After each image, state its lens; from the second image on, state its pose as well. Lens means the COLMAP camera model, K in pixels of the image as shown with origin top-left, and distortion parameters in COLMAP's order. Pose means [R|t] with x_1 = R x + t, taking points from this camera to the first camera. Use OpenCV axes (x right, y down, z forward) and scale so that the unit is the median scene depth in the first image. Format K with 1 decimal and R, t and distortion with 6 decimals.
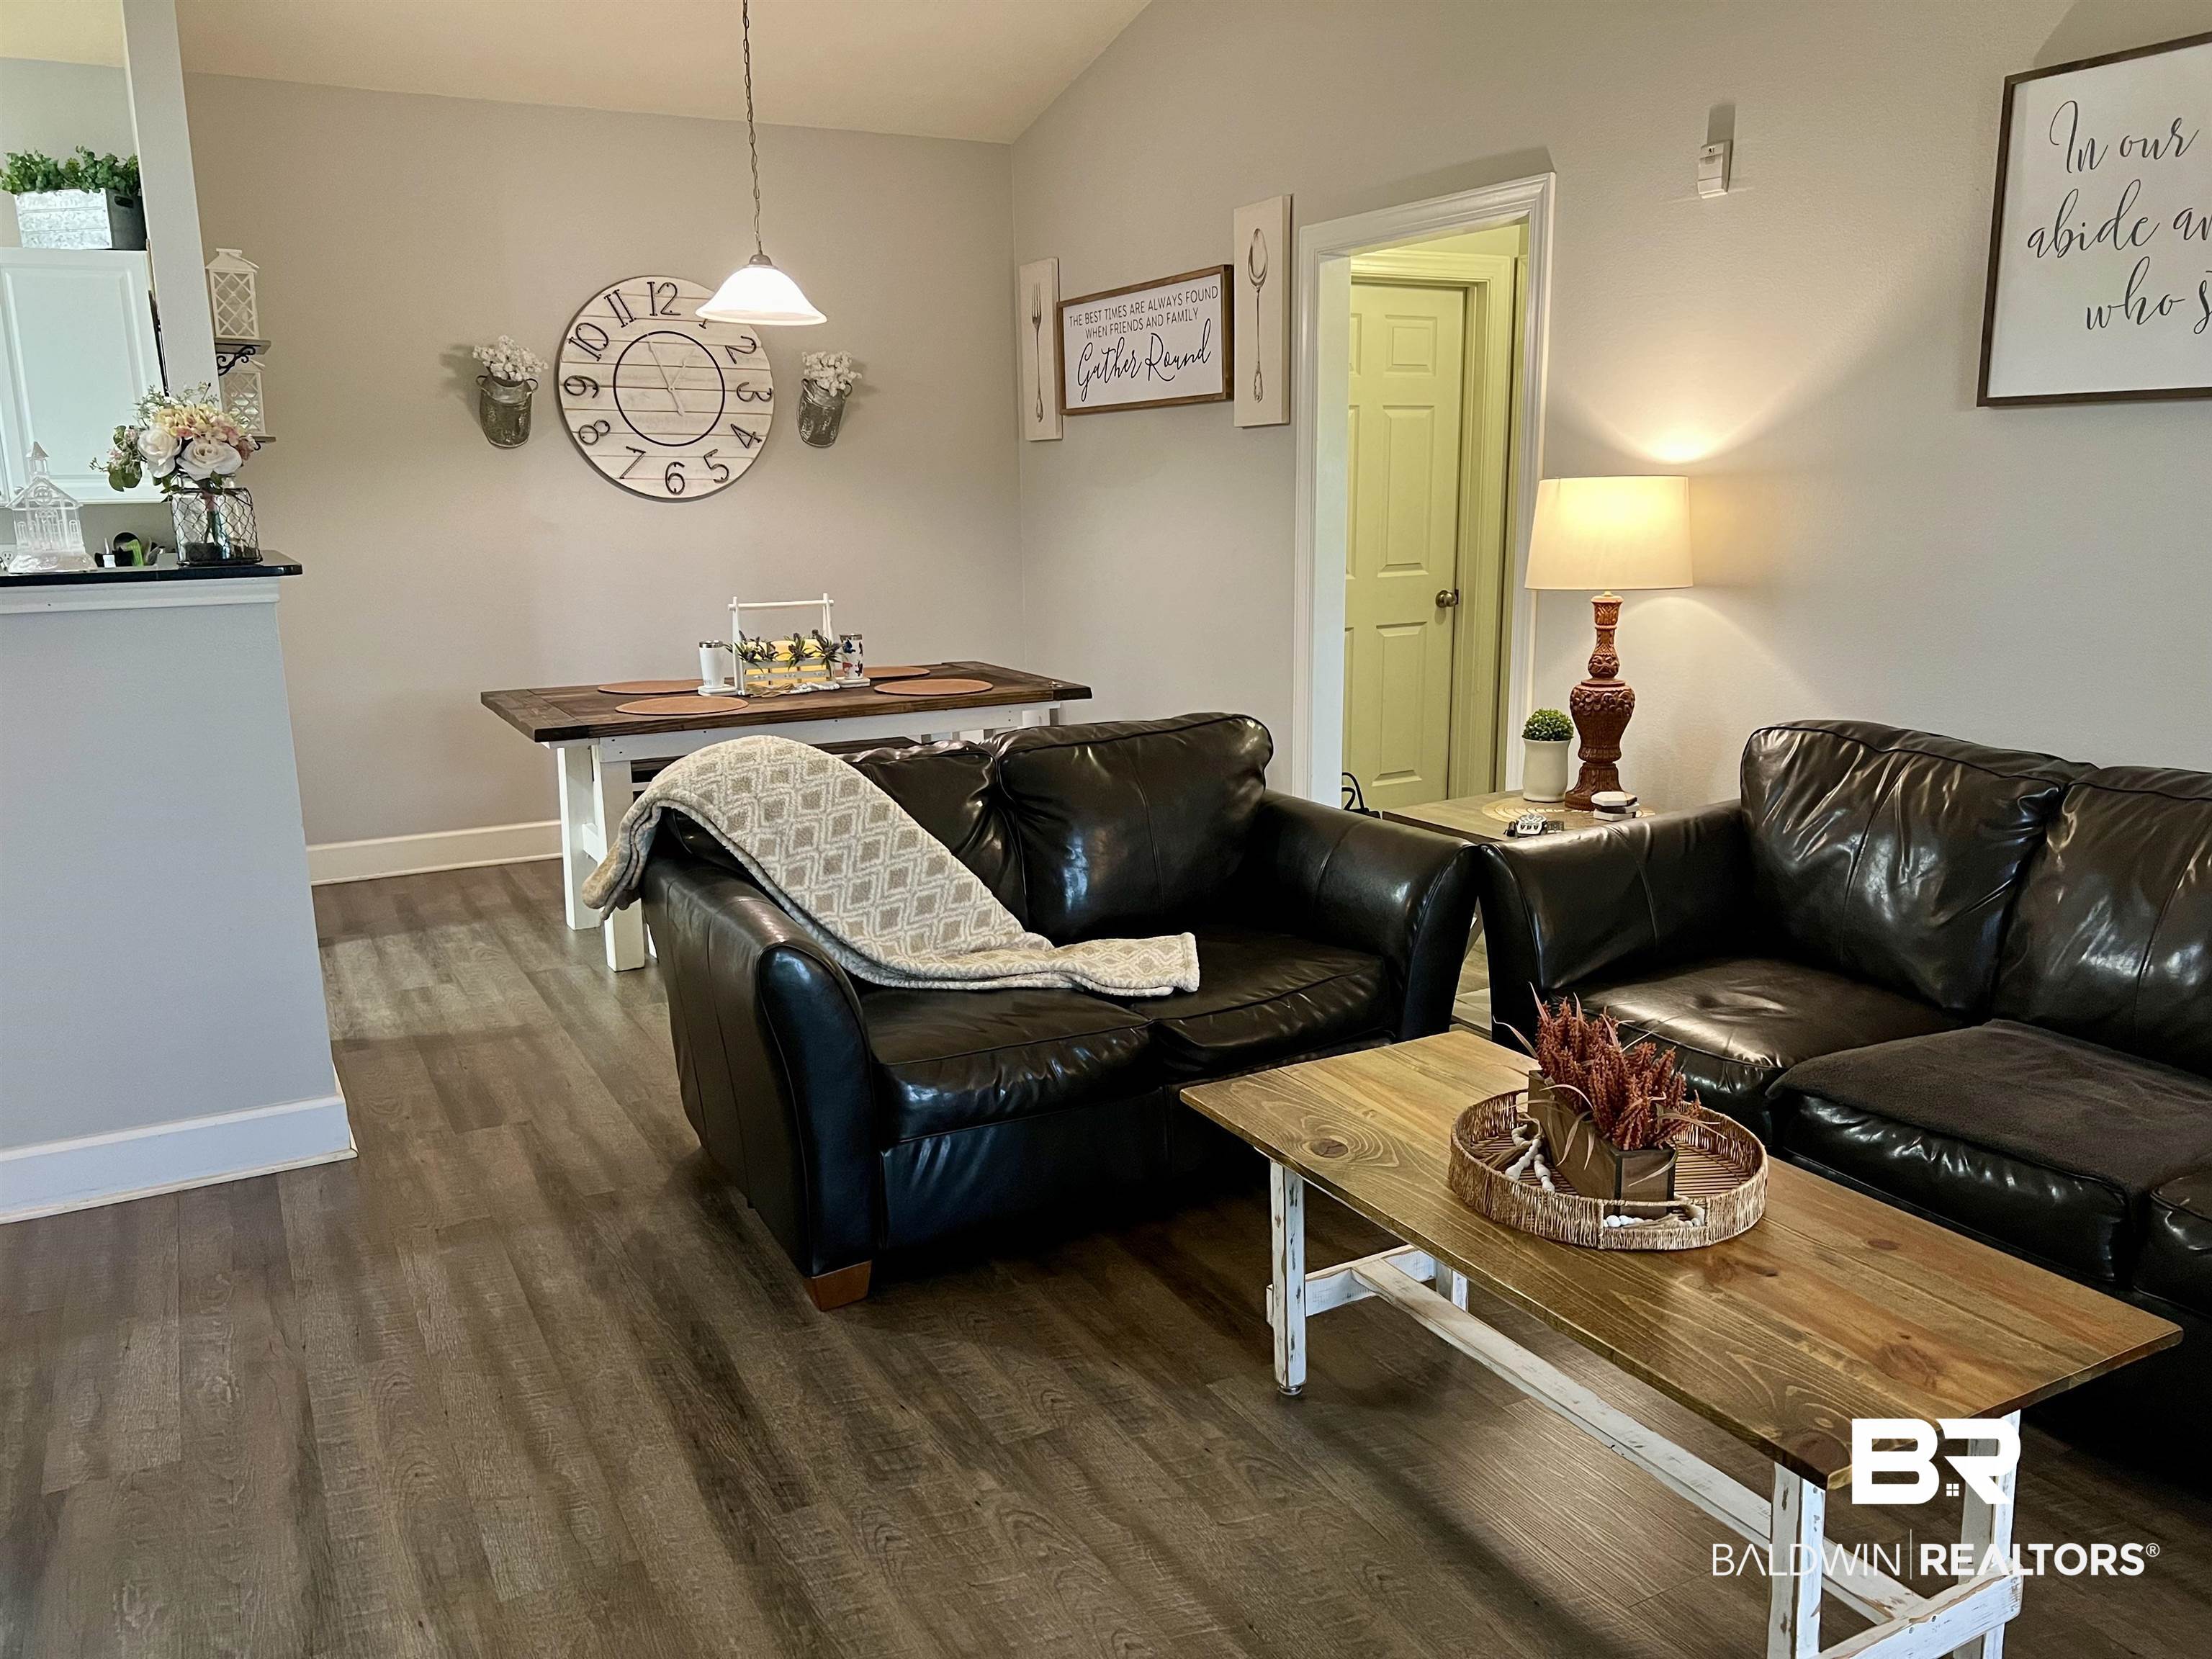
lens RADIAL K [[1651.9, 0, 1111.7], [0, 1651.9, 839.0], [0, 0, 1]] dist [0.067369, -0.091105]
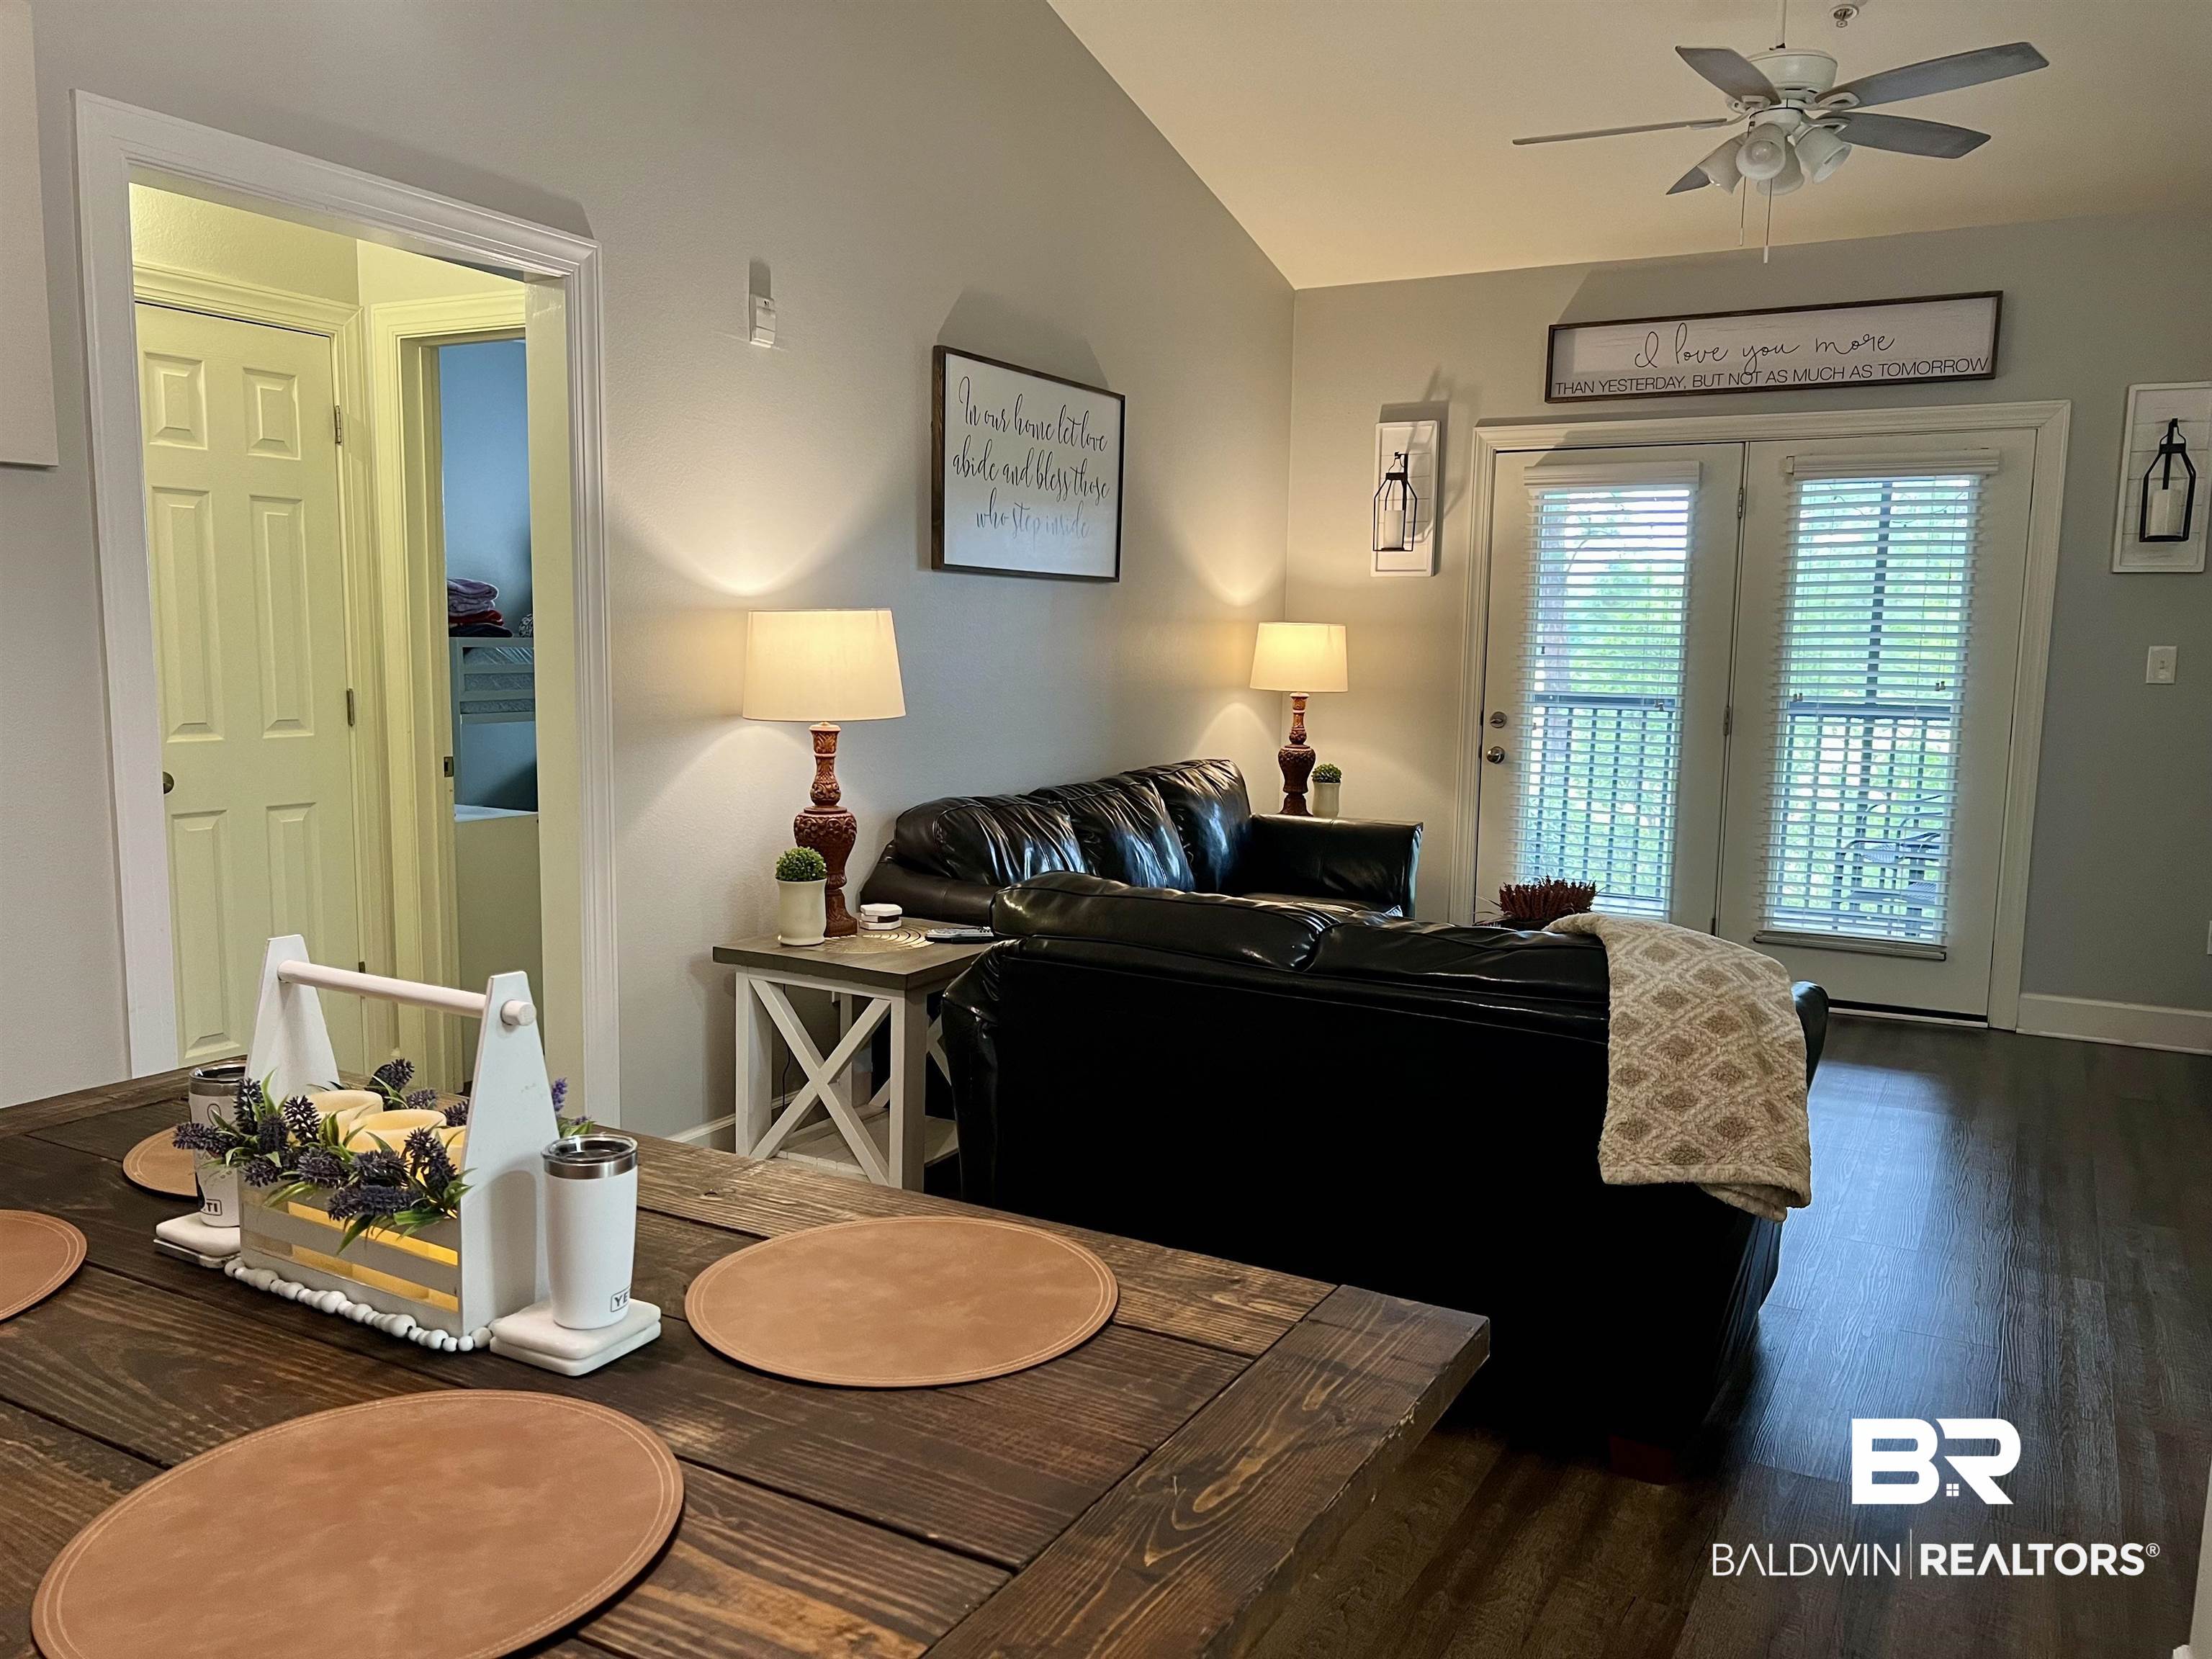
lens RADIAL K [[1651.9, 0, 1113.9], [0, 1651.9, 869.2], [0, 0, 1]] dist [0.067369, -0.091105]
pose [[-0.533768, -0.115516, 0.837704, -0.423917], [0.169926, 0.955768, 0.240069, -0.177575], [-0.828382, 0.270489, -0.490529, 0.888694]]
